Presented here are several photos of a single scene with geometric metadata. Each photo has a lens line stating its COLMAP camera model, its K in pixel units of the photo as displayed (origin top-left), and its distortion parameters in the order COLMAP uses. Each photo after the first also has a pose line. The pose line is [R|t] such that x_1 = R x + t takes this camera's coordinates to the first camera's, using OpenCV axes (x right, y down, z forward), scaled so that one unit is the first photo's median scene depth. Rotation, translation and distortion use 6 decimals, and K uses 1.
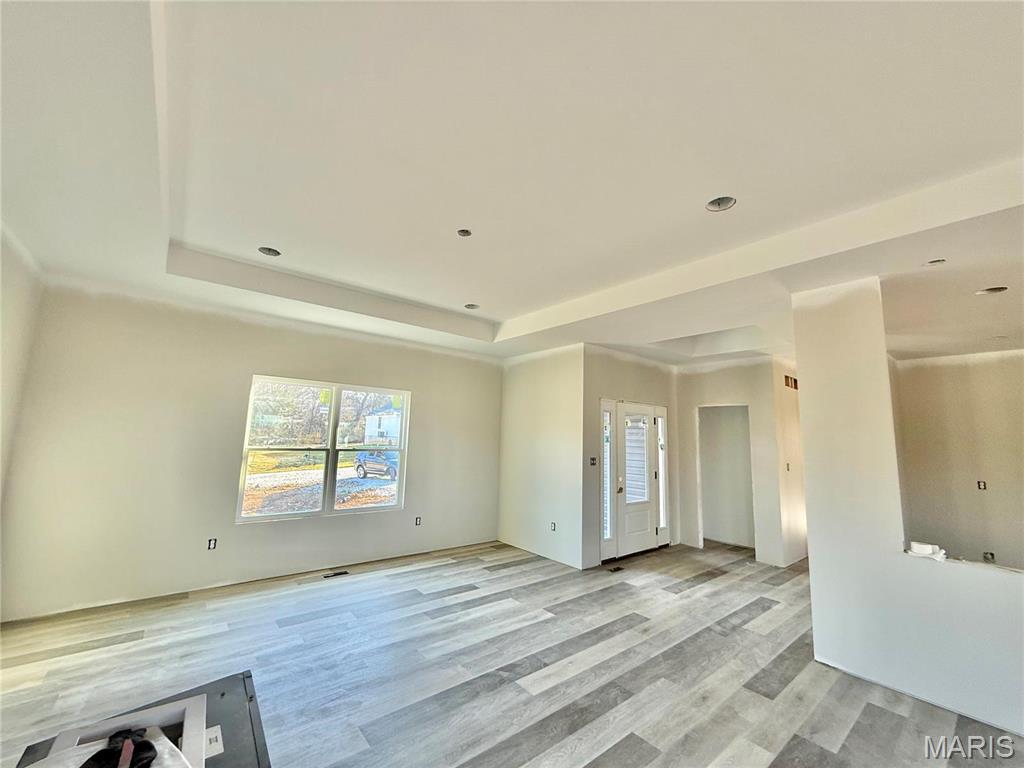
lens RADIAL K [[409.9, 0, 513.2], [0, 409.9, 388.8], [0, 0, 1]] dist [0.000027, 0.000099]
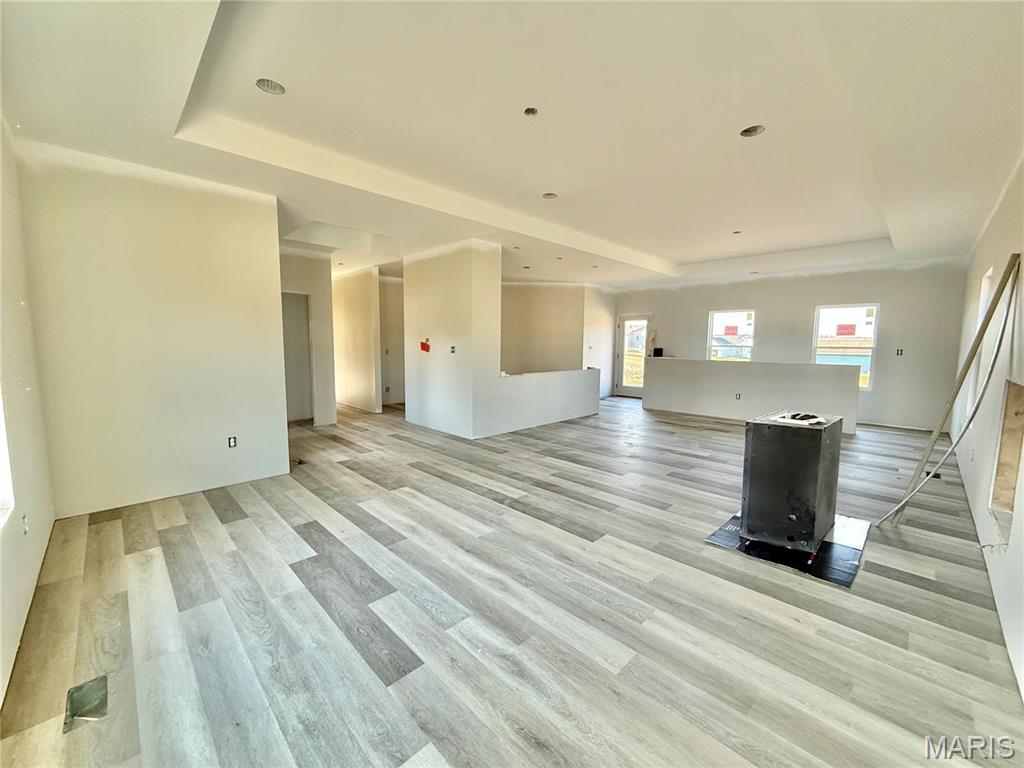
lens RADIAL K [[409.9, 0, 513.7], [0, 409.9, 380.5], [0, 0, 1]] dist [0.000027, 0.000099]
pose [[-0.097948, -0.123300, 0.987524, -0.991079], [-0.130310, 0.985341, 0.110102, 0.130578], [-0.986623, -0.117900, -0.112580, 0.915216]]
